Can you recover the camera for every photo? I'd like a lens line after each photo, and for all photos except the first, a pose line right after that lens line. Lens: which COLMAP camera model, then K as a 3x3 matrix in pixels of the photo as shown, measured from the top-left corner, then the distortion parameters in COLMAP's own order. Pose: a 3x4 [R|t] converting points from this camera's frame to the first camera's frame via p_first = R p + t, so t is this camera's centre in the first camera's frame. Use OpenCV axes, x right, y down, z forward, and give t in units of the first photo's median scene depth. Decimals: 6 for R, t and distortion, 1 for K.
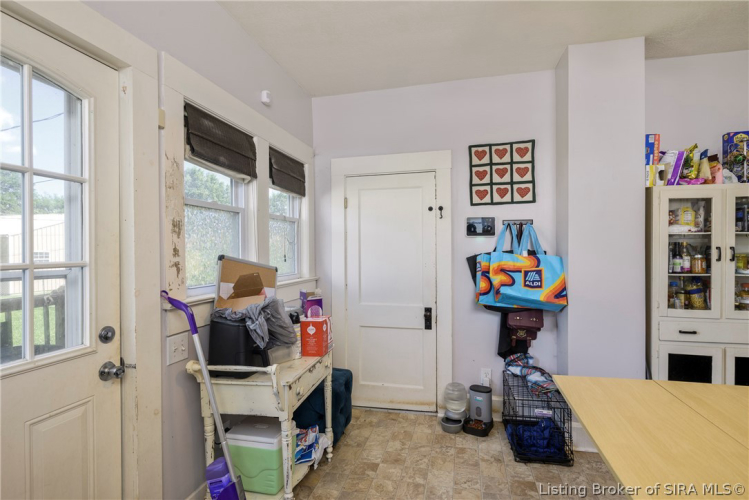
lens RADIAL K [[375.0, 0, 382.0], [0, 375.0, 250.3], [0, 0, 1]] dist [-0.044659, -0.001324]
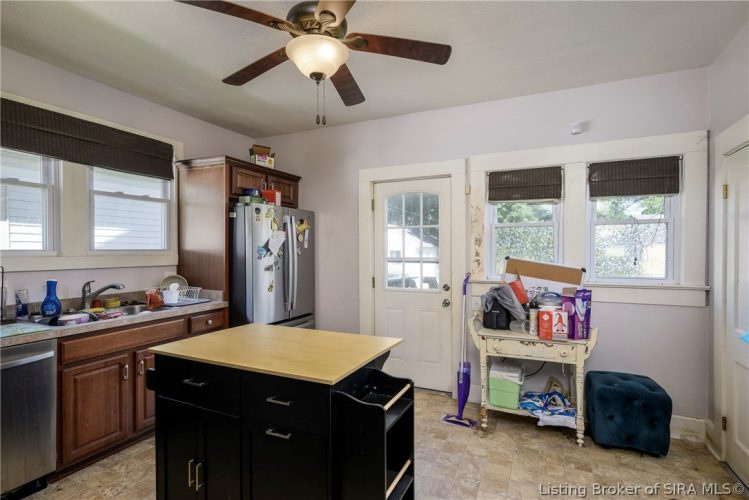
lens RADIAL K [[378.0, 0, 372.9], [0, 378.0, 254.1], [0, 0, 1]] dist [0.013072, 0.000318]
pose [[-0.226766, 0.022582, -0.973687, 1.321765], [0.005239, 0.999745, 0.021966, -0.037351], [0.973935, -0.000120, -0.226826, 0.791493]]
